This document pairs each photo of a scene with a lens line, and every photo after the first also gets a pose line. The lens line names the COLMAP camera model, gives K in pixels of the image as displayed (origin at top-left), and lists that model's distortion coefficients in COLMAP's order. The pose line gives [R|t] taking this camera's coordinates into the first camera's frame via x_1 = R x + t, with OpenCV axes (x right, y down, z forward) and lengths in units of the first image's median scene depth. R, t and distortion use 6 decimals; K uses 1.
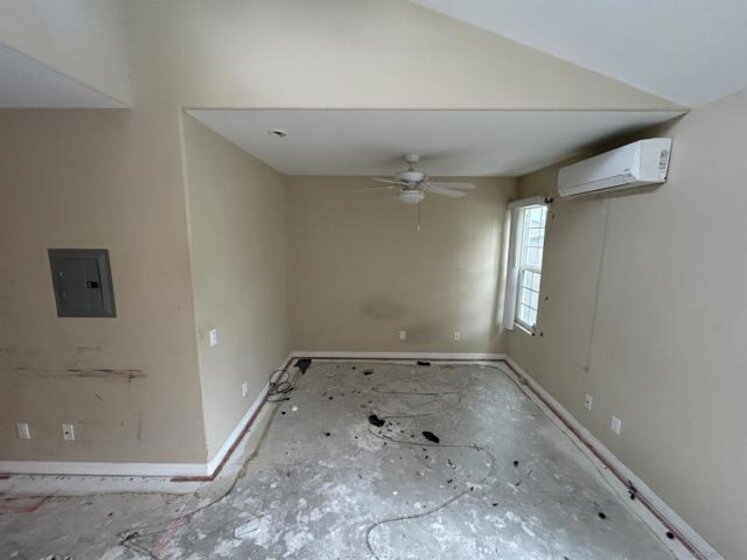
lens RADIAL K [[301.0, 0, 373.5], [0, 301.0, 280.0], [0, 0, 1]] dist [0.001471, 0.000235]
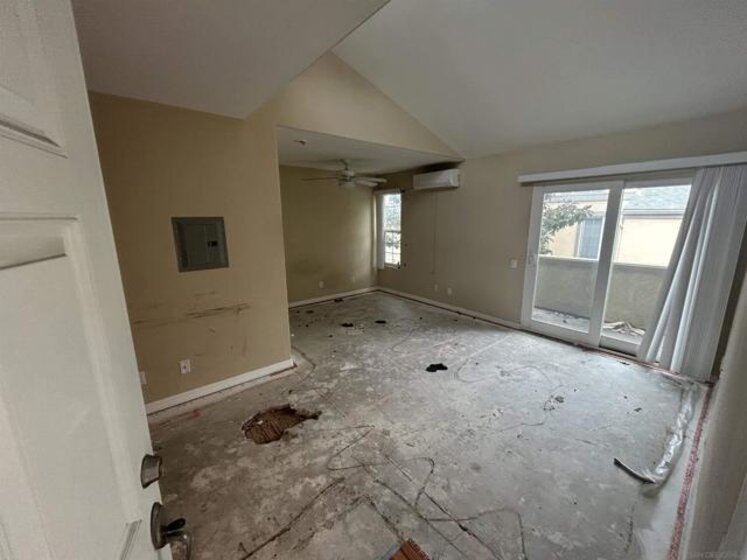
lens RADIAL K [[301.0, 0, 373.5], [0, 301.0, 280.0], [0, 0, 1]] dist [0.001471, 0.000235]
pose [[0.768848, -0.145729, 0.622605, -1.106618], [0.114015, 0.989324, 0.090768, 0.121634], [-0.629185, 0.001200, 0.777255, -0.449069]]
